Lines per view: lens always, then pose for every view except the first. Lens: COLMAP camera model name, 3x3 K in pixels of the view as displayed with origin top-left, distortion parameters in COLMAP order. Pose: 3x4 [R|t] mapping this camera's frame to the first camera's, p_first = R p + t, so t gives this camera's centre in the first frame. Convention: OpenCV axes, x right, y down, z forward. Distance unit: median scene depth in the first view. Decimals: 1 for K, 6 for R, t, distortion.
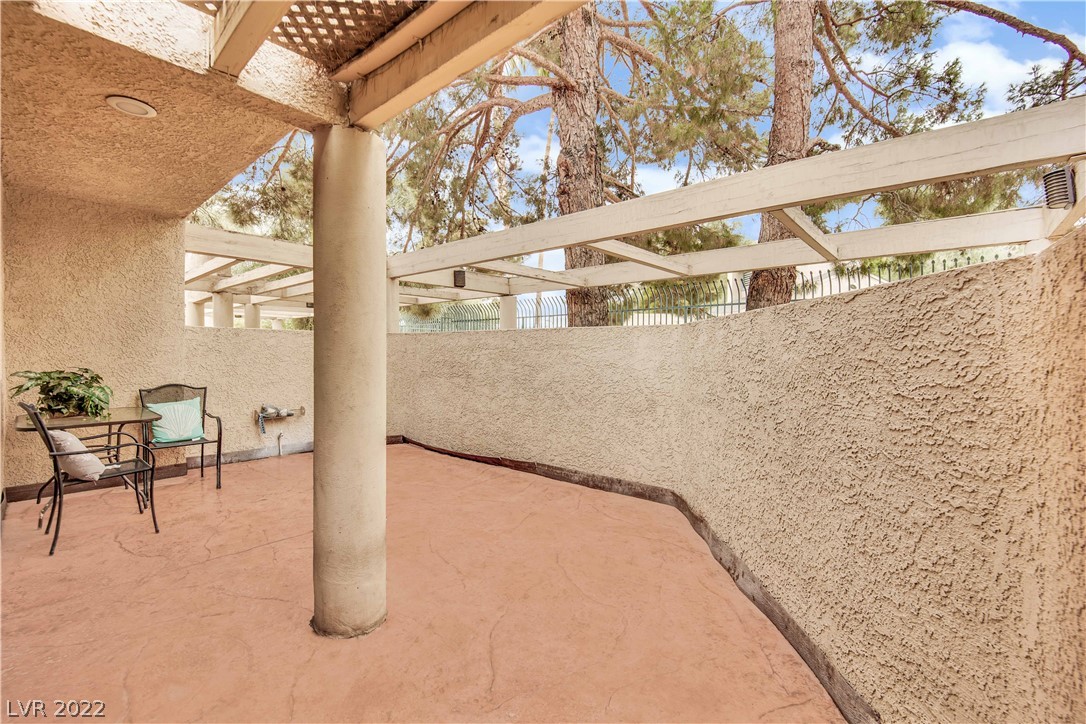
lens RADIAL K [[443.2, 0, 543.0], [0, 443.2, 346.0], [0, 0, 1]] dist [-0.020648, 0.000276]
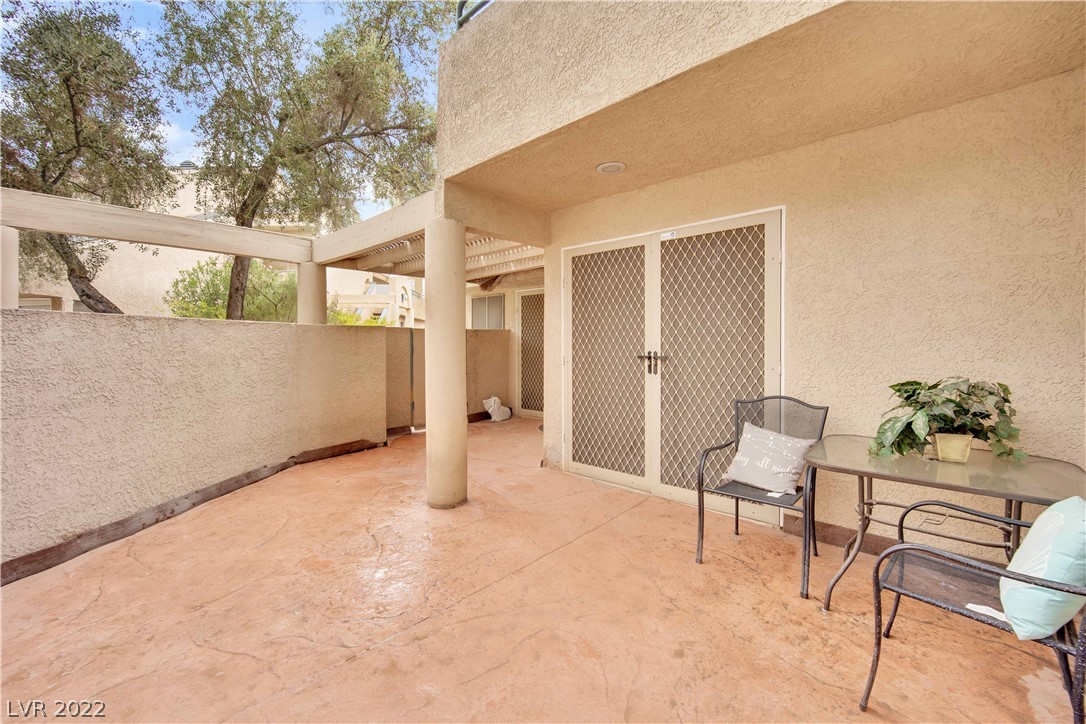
lens RADIAL K [[443.2, 0, 543.0], [0, 443.2, 346.0], [0, 0, 1]] dist [-0.020648, 0.000276]
pose [[-0.996739, -0.001013, 0.080683, -0.616399], [-0.000847, 0.999997, 0.002091, 0.013756], [-0.080684, 0.002016, -0.996738, 1.742238]]
